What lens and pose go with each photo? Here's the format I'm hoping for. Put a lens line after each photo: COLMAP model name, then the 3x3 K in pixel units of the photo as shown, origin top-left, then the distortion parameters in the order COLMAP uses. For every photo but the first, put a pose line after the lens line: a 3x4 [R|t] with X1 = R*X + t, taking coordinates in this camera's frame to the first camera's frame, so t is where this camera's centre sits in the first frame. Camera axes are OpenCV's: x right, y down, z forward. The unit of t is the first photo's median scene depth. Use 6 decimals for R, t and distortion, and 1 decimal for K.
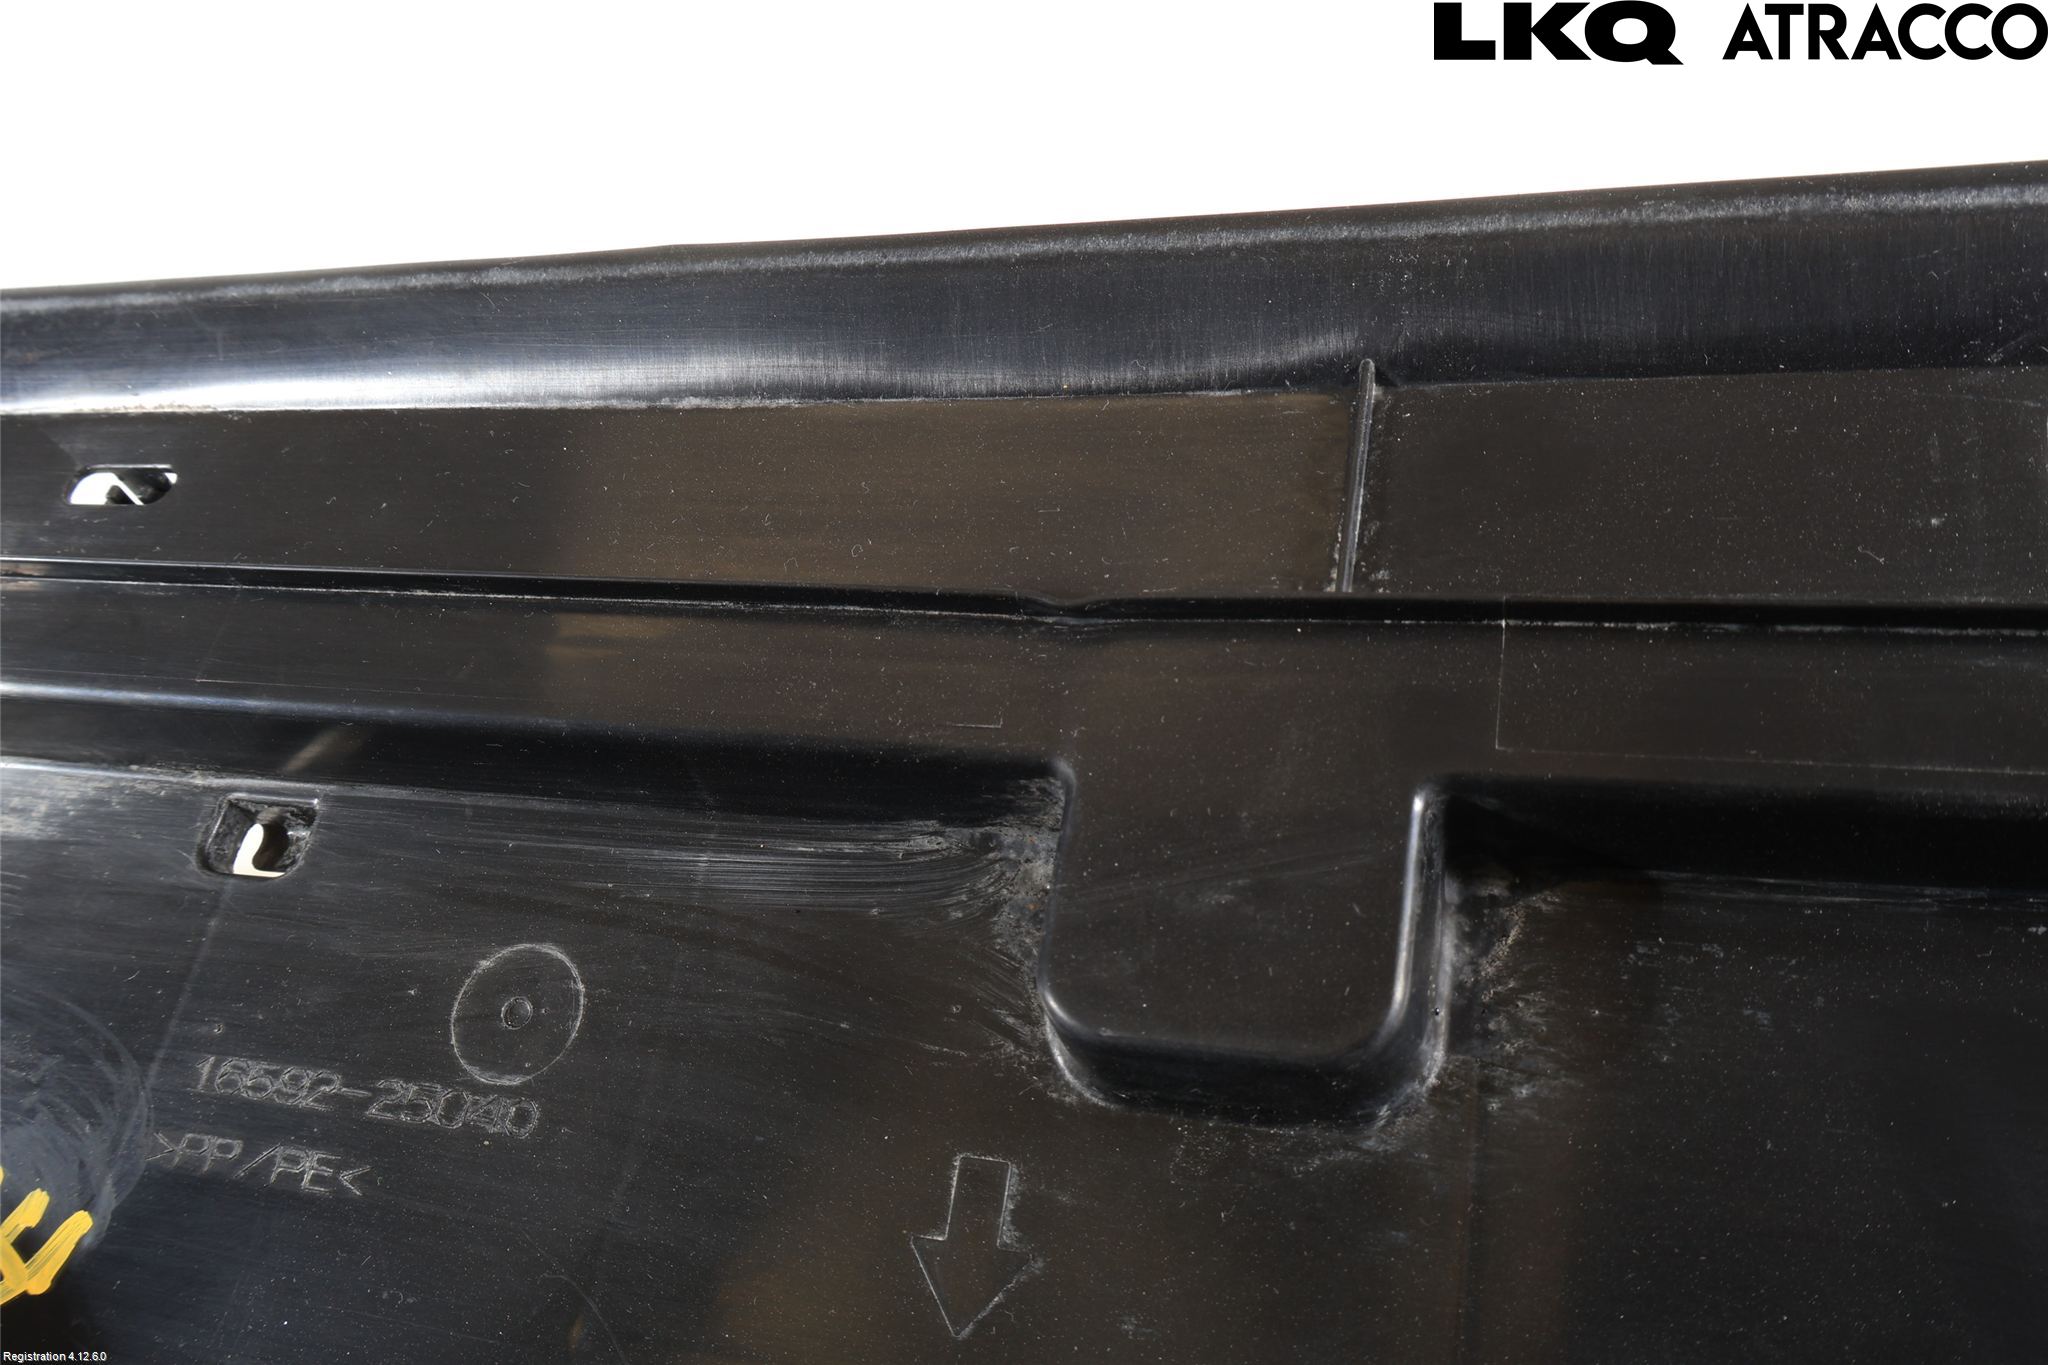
lens RADIAL K [[1720.6, 0, 1024.0], [0, 1720.6, 682.5], [0, 0, 1]] dist [0.001271, 0.004420]
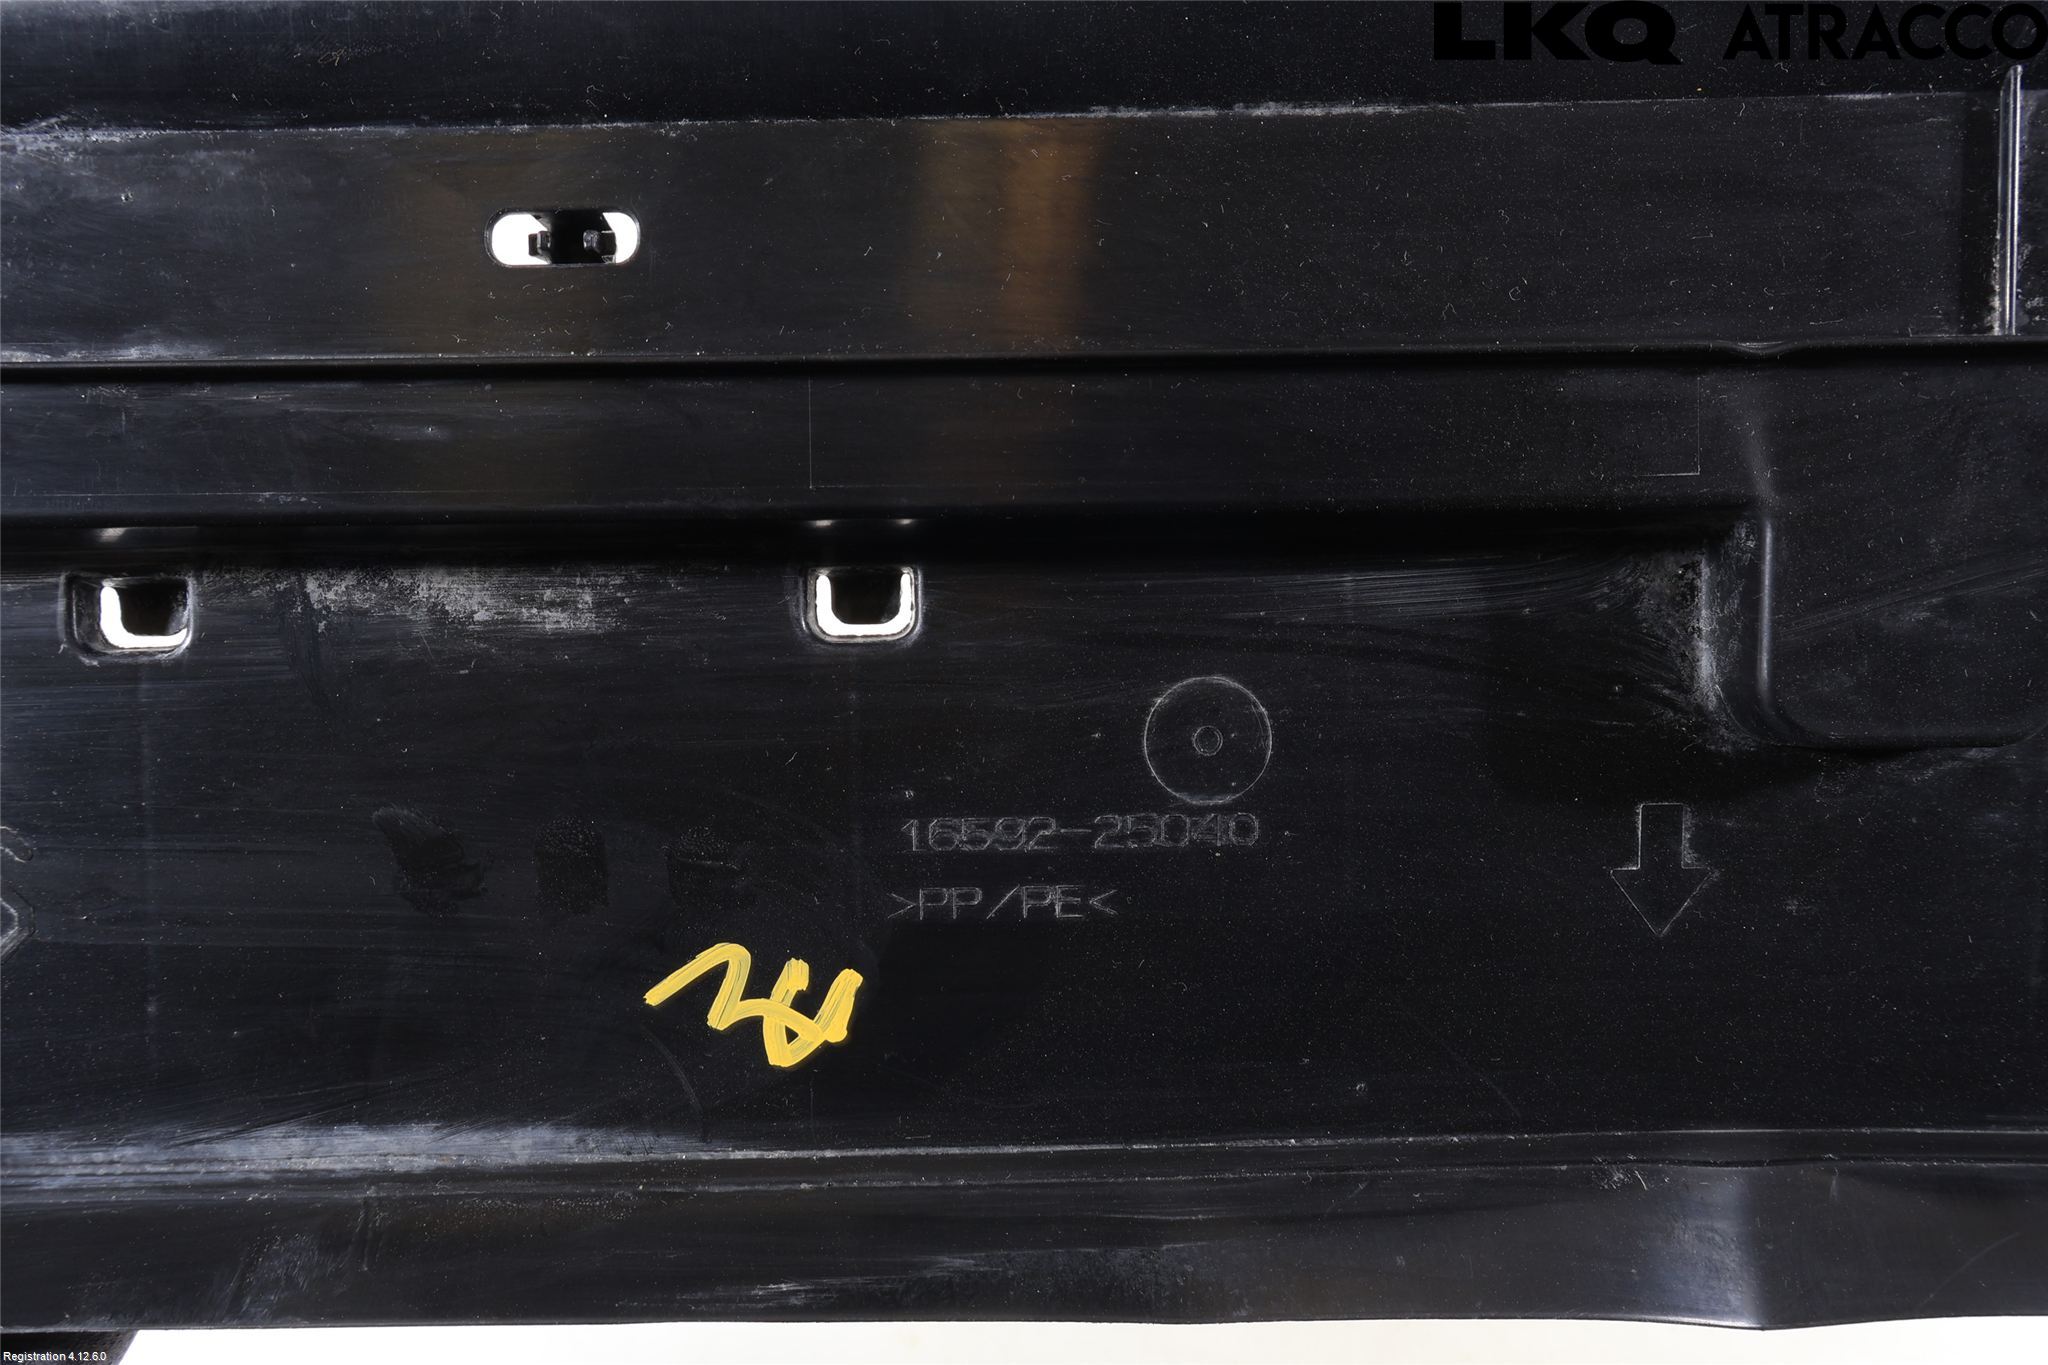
lens RADIAL K [[1720.6, 0, 1024.0], [0, 1720.6, 682.5], [0, 0, 1]] dist [0.001271, 0.004420]
pose [[0.953715, -0.206535, 0.218564, -0.653449], [0.065296, 0.851716, 0.519919, -0.434579], [-0.293536, -0.481583, 0.825781, 0.132699]]
